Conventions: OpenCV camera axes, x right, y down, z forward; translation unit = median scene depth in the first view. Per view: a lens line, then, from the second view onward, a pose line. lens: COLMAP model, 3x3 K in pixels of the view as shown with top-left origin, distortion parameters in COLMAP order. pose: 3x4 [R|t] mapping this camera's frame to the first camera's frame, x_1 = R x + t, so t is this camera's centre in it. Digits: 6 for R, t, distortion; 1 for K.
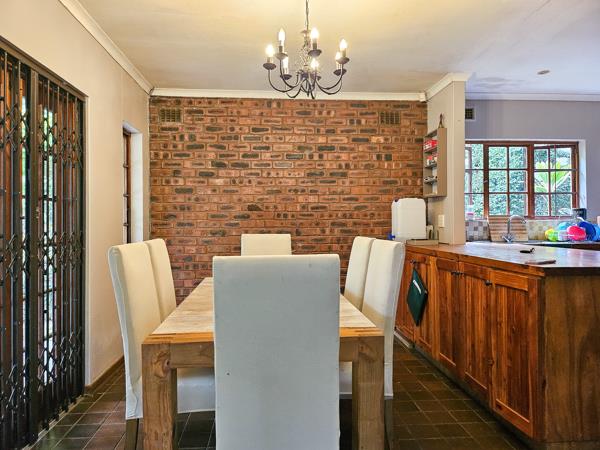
lens RADIAL K [[452.1, 0, 300.0], [0, 452.1, 225.0], [0, 0, 1]] dist [0.002964, 0.000332]
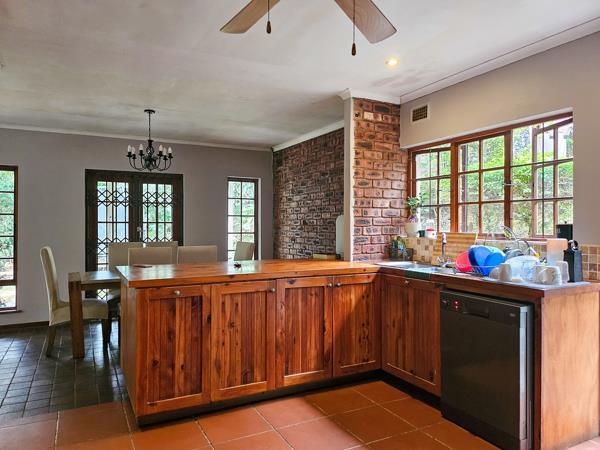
lens RADIAL K [[452.1, 0, 300.0], [0, 452.1, 225.0], [0, 0, 1]] dist [0.002964, 0.000332]
pose [[0.365931, 0.009398, -0.930595, 1.147961], [-0.000103, 0.999949, 0.010058, -0.045217], [0.930642, -0.003584, 0.365913, 0.498699]]
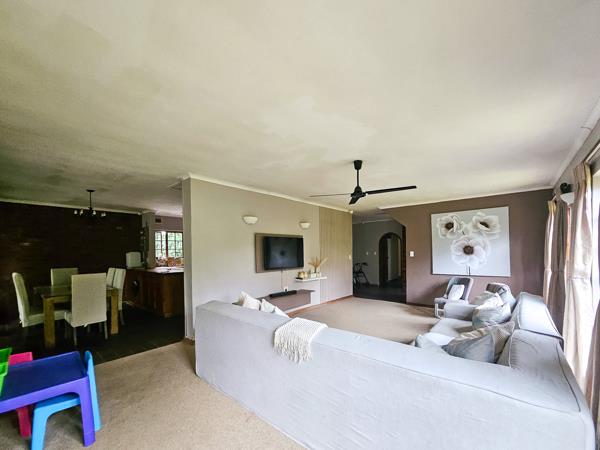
lens RADIAL K [[246.9, 0, 300.5], [0, 246.9, 249.7], [0, 0, 1]] dist [-0.000115, -0.000149]
pose [[0.705765, 0.000833, 0.708446, -0.092675], [0.013347, 0.999806, -0.014472, -0.035624], [-0.708320, 0.019669, 0.705617, -0.693179]]
